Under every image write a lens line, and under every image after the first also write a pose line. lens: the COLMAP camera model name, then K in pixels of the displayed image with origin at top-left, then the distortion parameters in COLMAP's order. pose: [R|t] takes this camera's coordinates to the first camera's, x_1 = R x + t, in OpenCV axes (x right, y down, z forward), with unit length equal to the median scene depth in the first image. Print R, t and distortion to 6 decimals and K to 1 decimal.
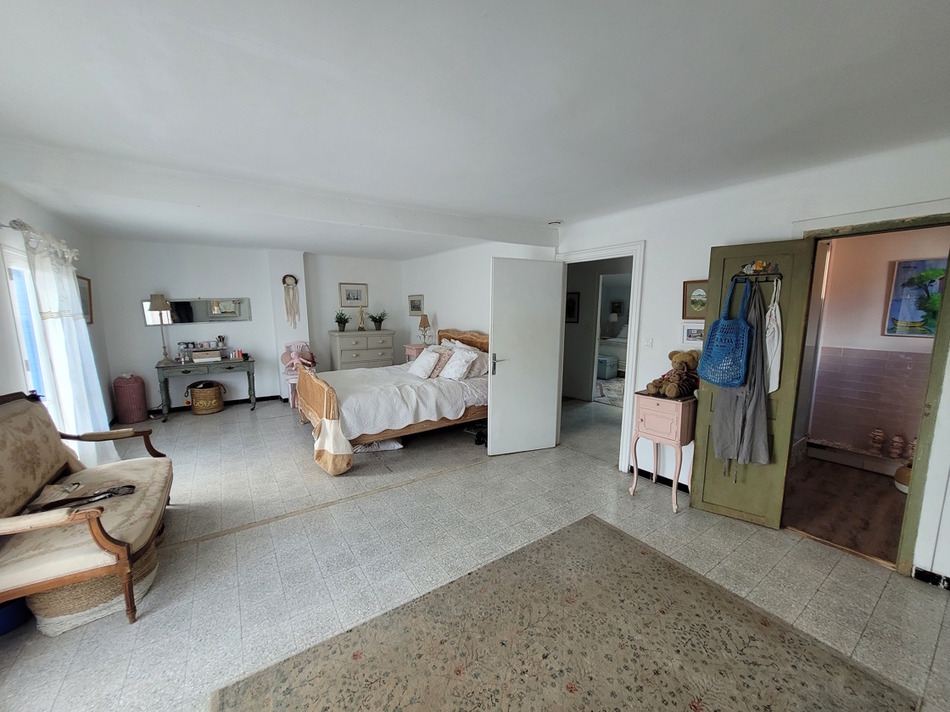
lens RADIAL K [[370.9, 0, 472.5], [0, 370.9, 358.8], [0, 0, 1]] dist [0.000547, 0.000139]
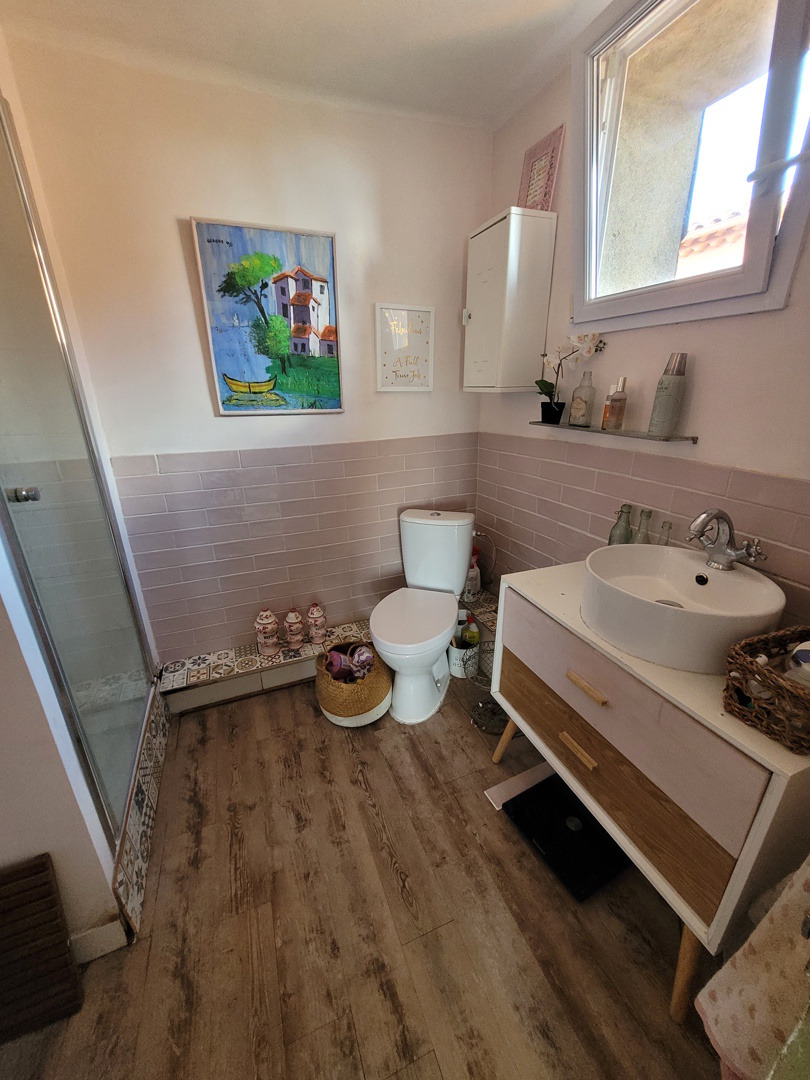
lens RADIAL K [[421.6, 0, 402.1], [0, 421.6, 539.6], [0, 0, 1]] dist [0.000547, 0.000139]
pose [[0.242344, -0.339308, 0.908922, 0.686107], [0.142070, 0.939161, 0.312717, -0.053459], [-0.959732, 0.053345, 0.275806, 0.692158]]
